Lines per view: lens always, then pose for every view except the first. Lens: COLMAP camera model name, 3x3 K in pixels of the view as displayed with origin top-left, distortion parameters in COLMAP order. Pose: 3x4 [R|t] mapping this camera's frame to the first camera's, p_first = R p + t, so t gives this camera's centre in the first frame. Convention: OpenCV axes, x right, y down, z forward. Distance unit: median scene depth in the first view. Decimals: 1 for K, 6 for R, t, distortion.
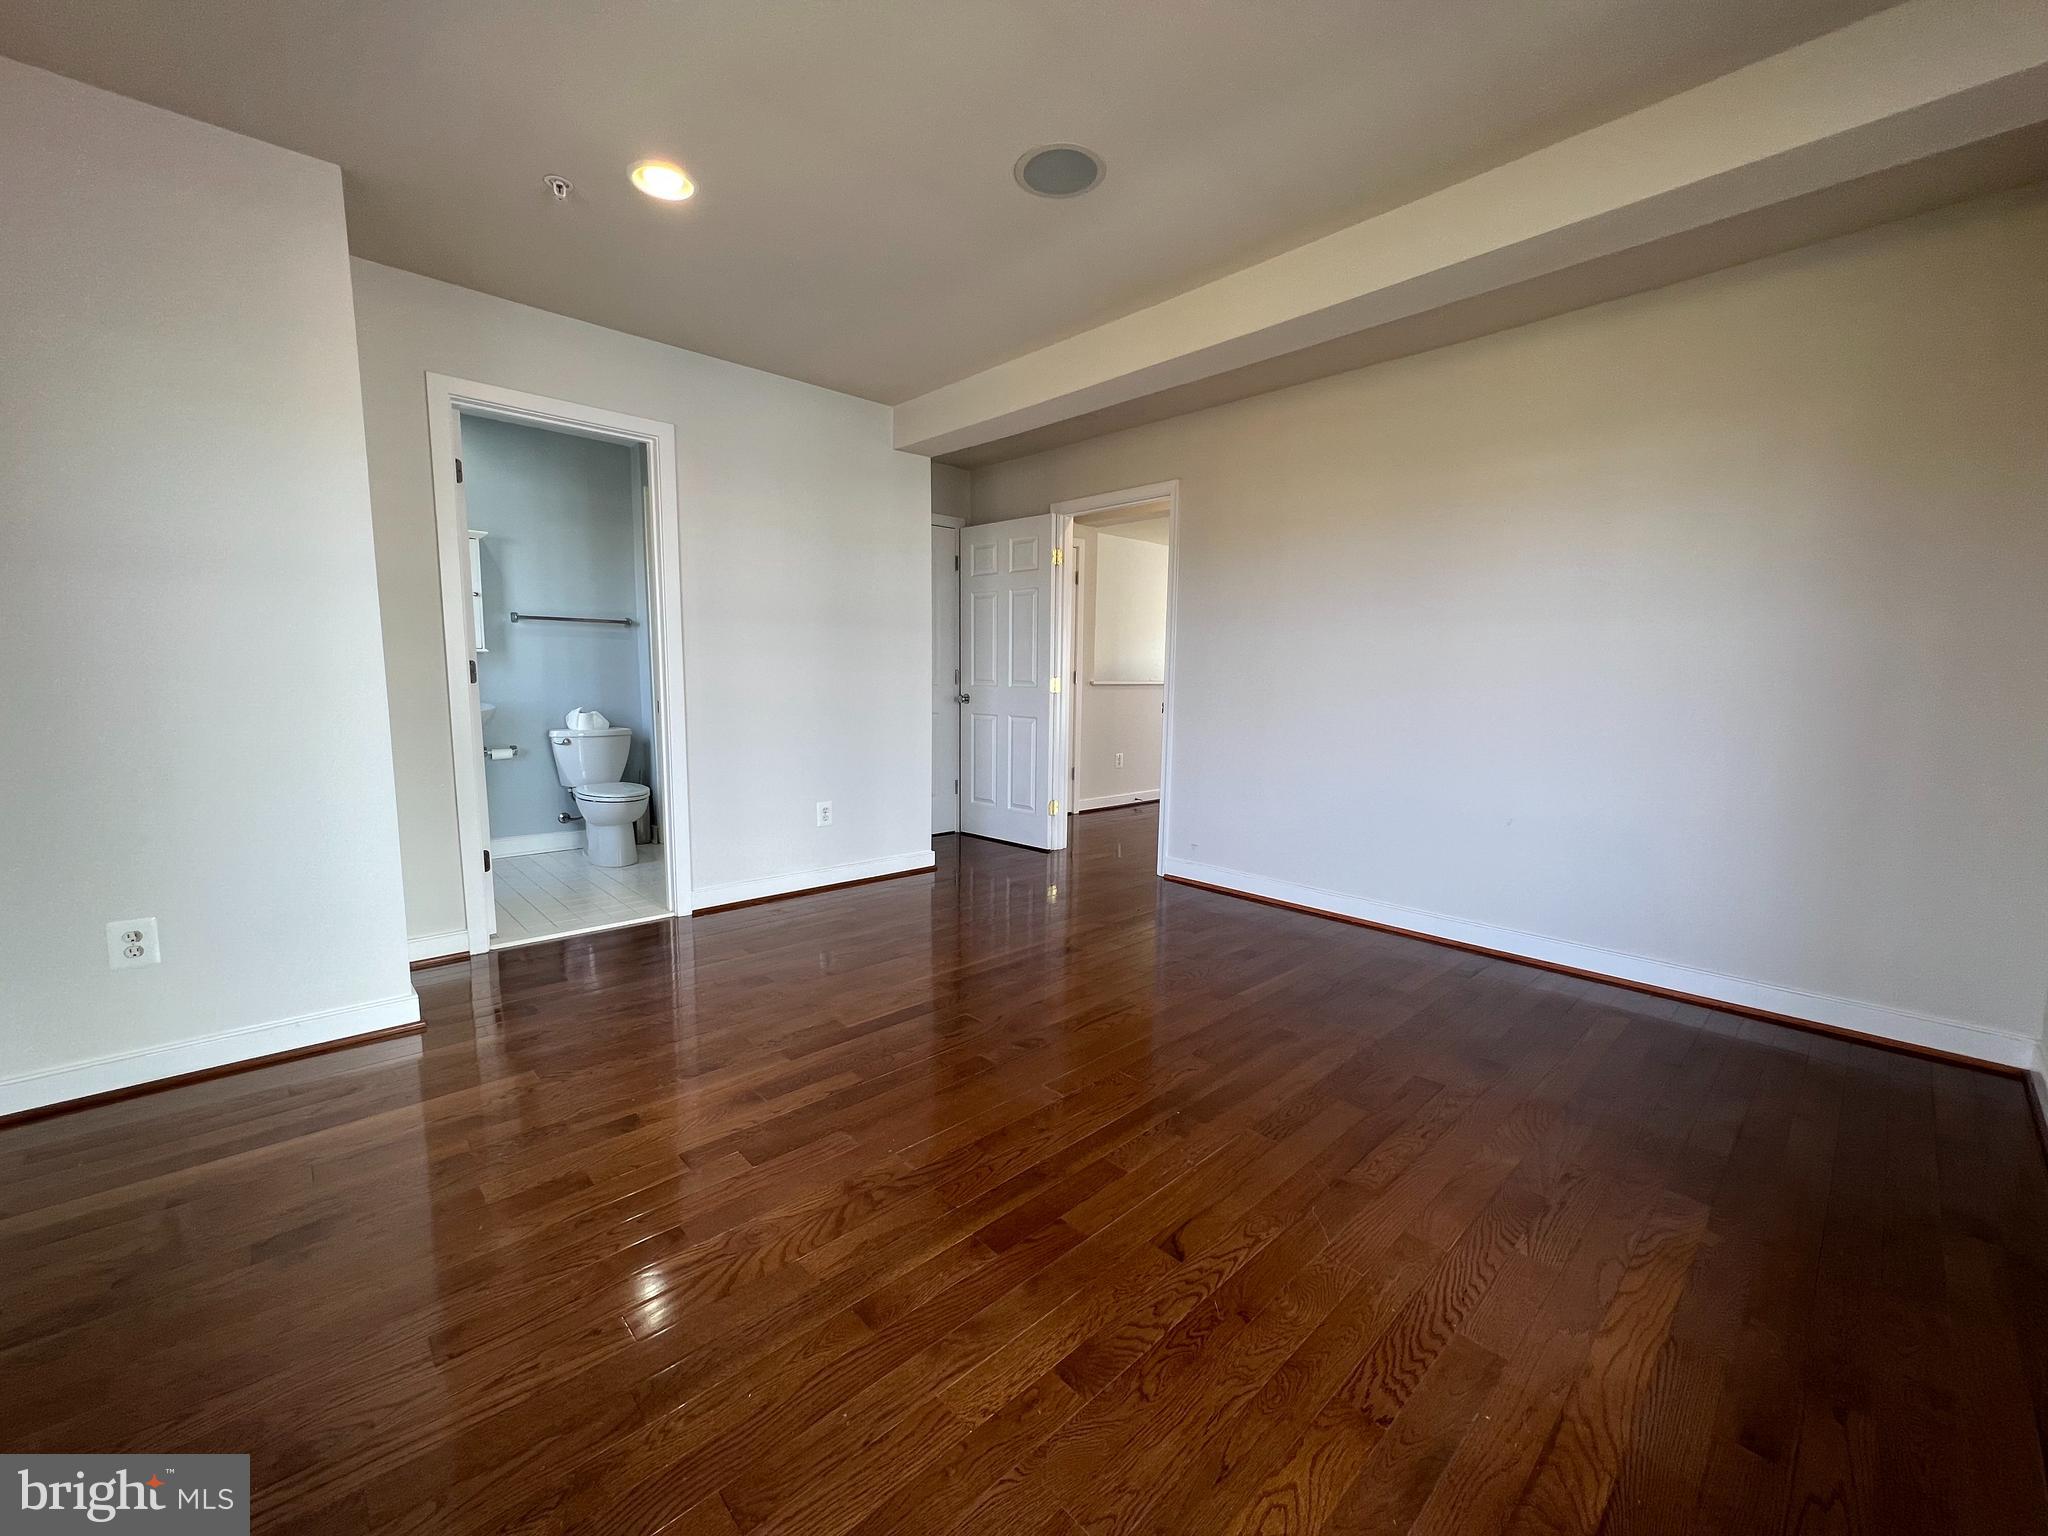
lens RADIAL K [[816.4, 0, 1025.0], [0, 816.4, 775.4], [0, 0, 1]] dist [-0.000102, -0.000071]
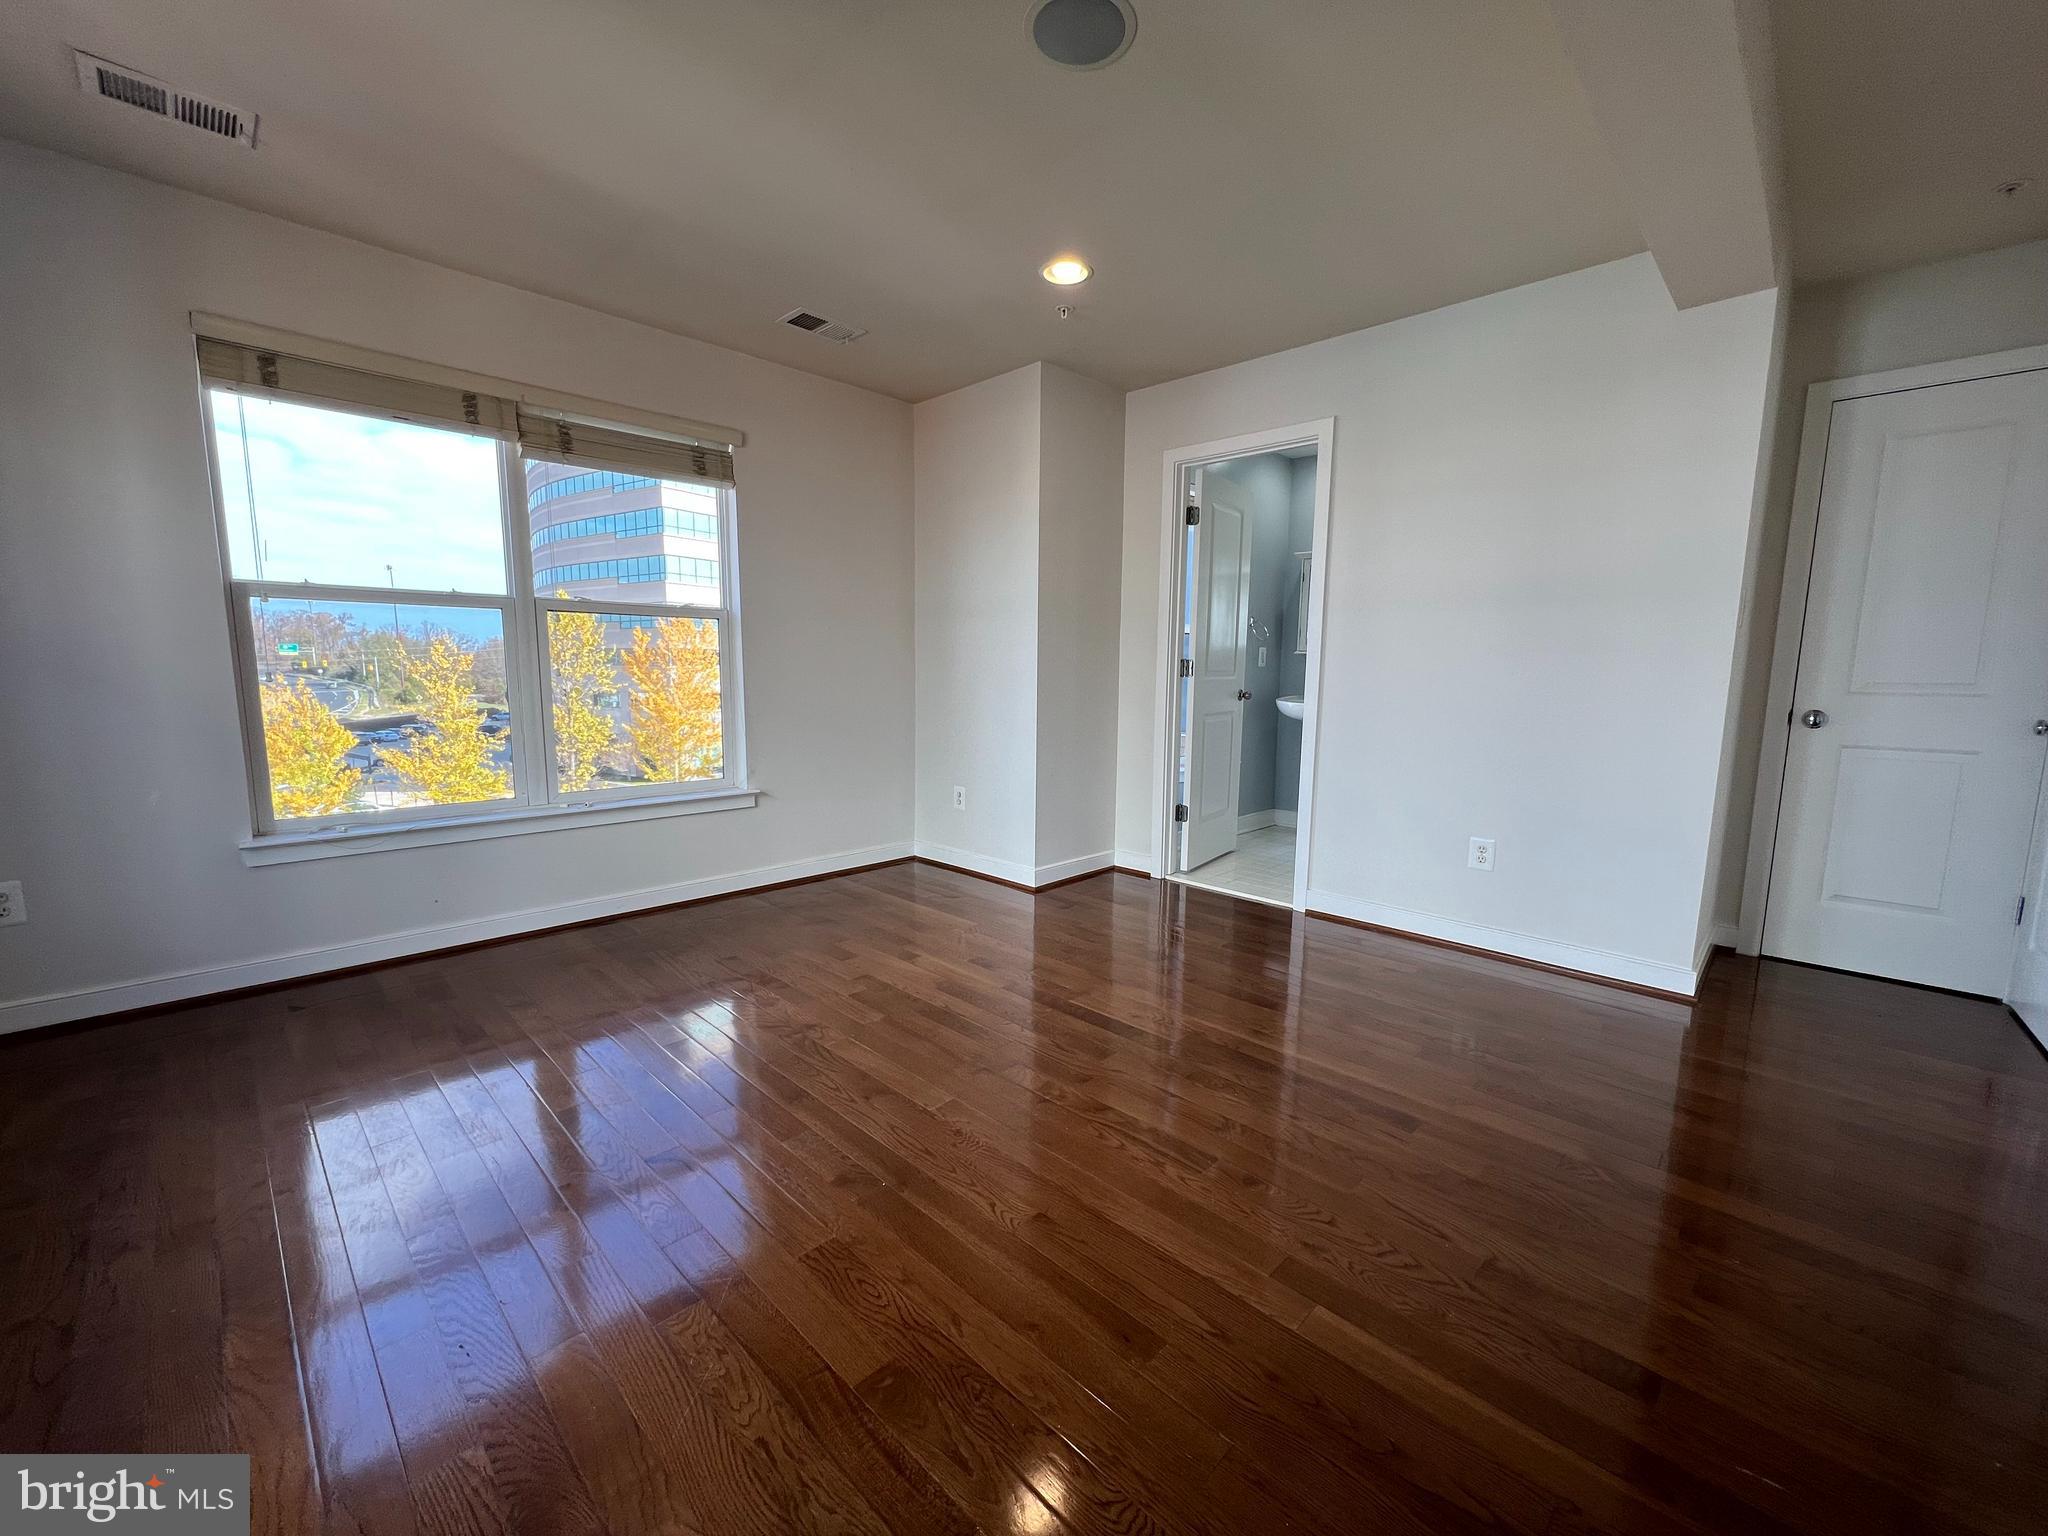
lens RADIAL K [[816.5, 0, 1022.9], [0, 816.5, 777.5], [0, 0, 1]] dist [-0.003610, 0.001029]
pose [[0.035780, 0.120435, -0.992076, 0.652394], [-0.133179, 0.984432, 0.114704, -0.071329], [0.990446, 0.128020, 0.051262, 0.708732]]
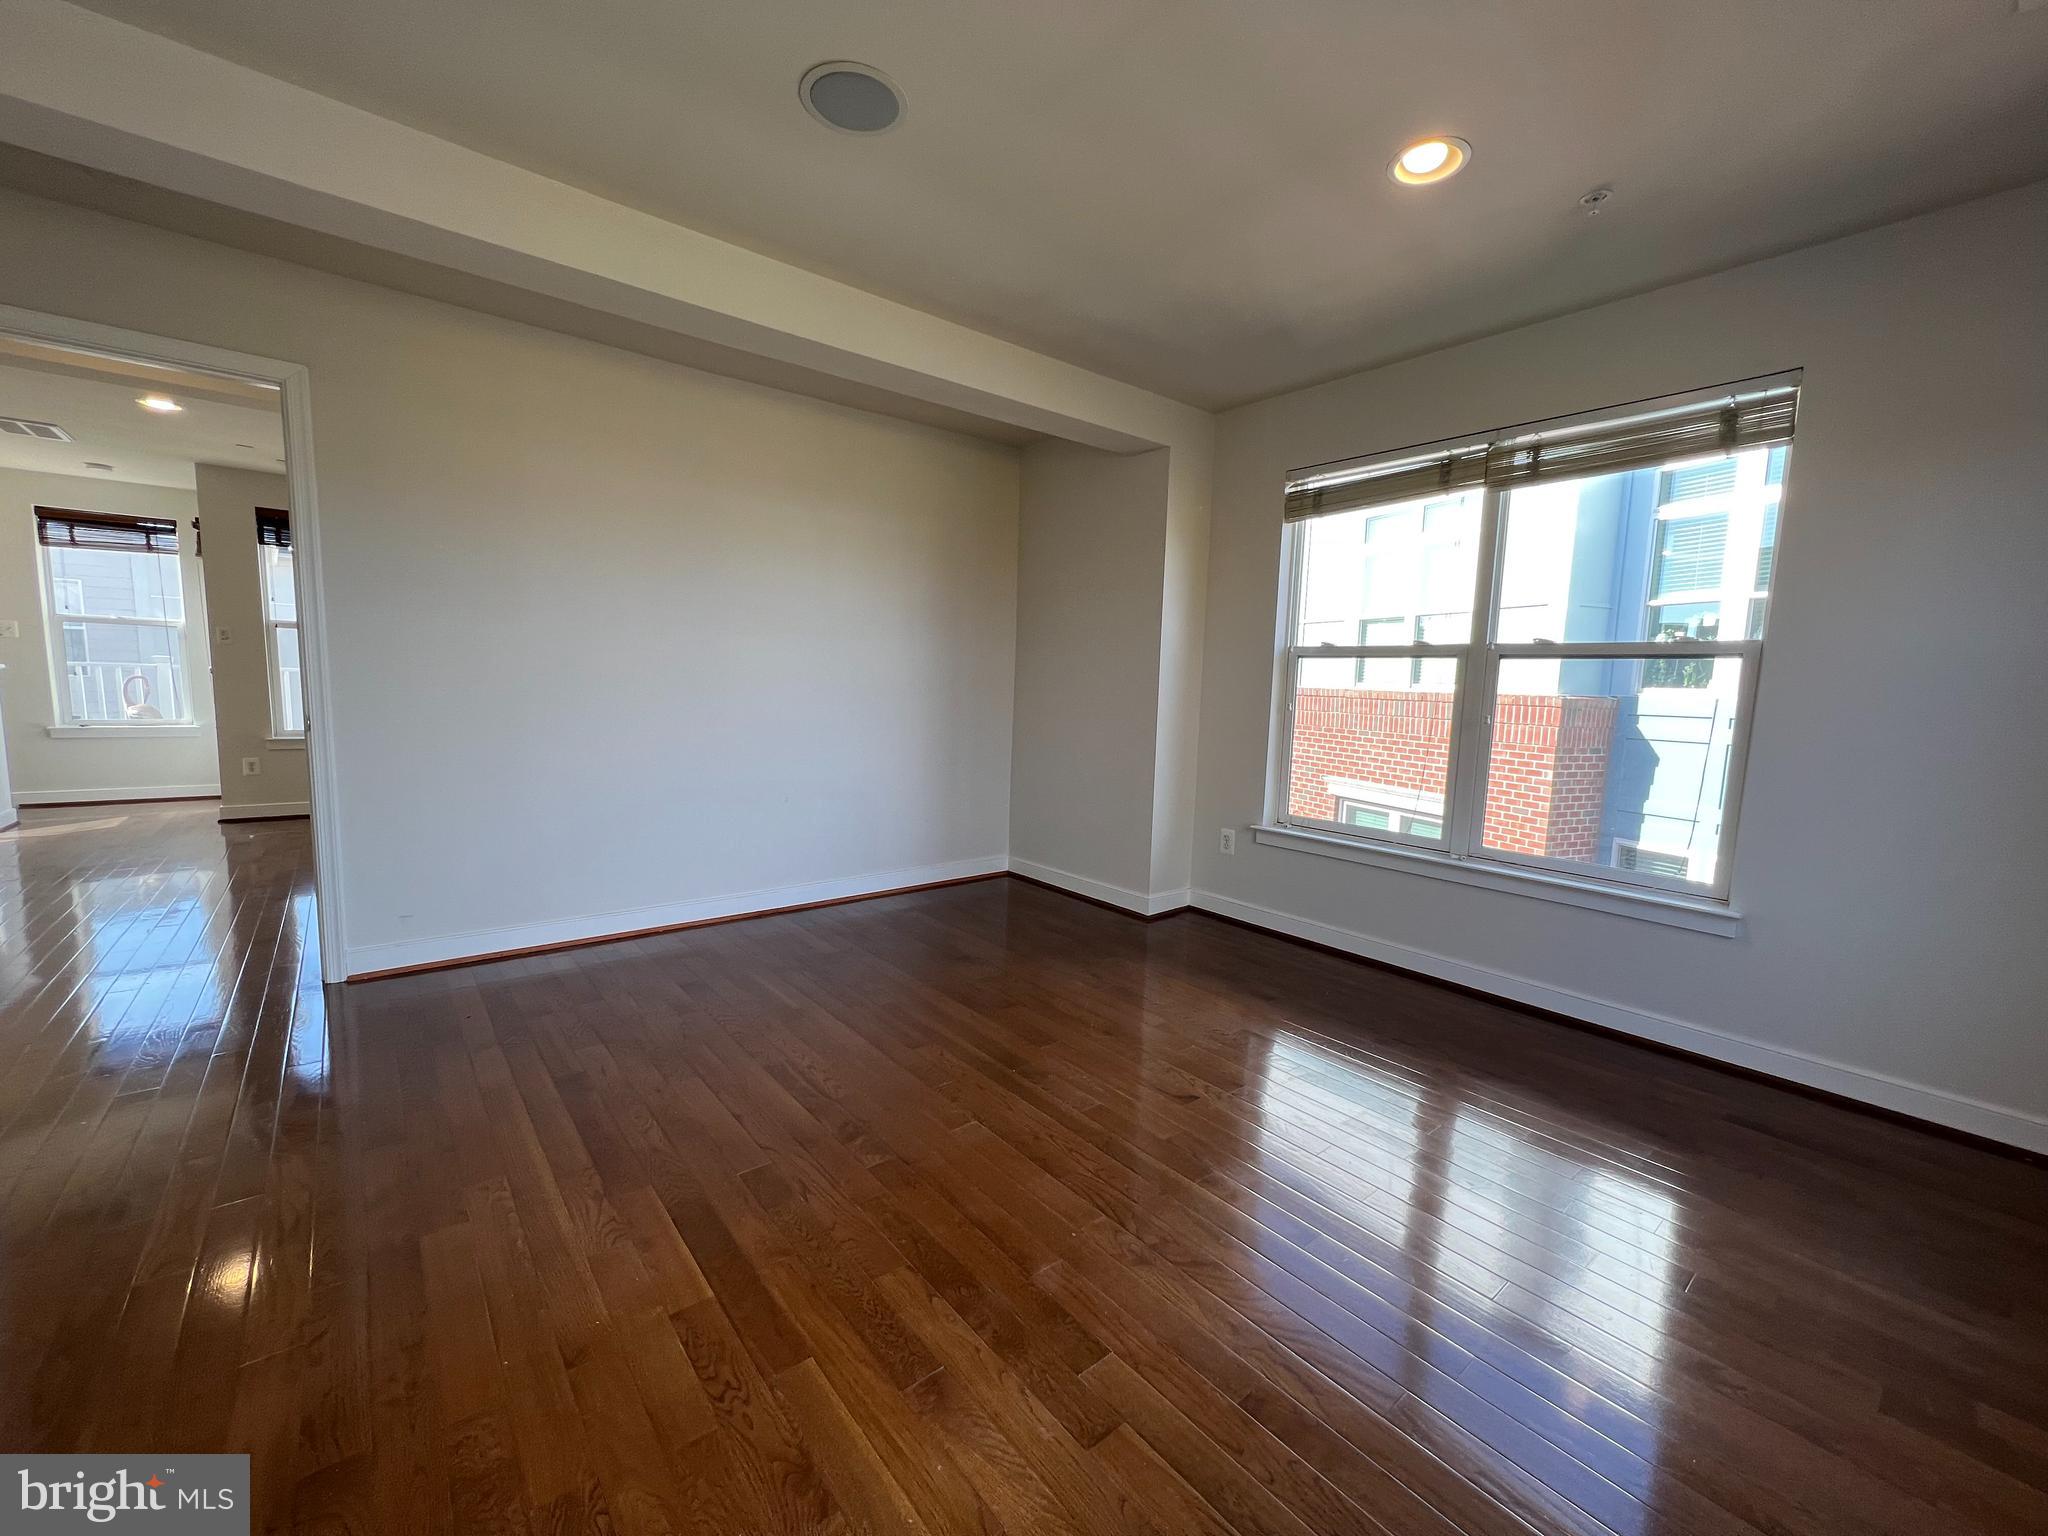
lens RADIAL K [[816.5, 0, 1022.9], [0, 816.5, 777.5], [0, 0, 1]] dist [-0.003610, 0.001029]
pose [[0.069250, -0.127979, 0.989356, -0.617029], [0.095469, 0.988035, 0.121126, -0.095148], [-0.993021, 0.086065, 0.080639, 0.581280]]
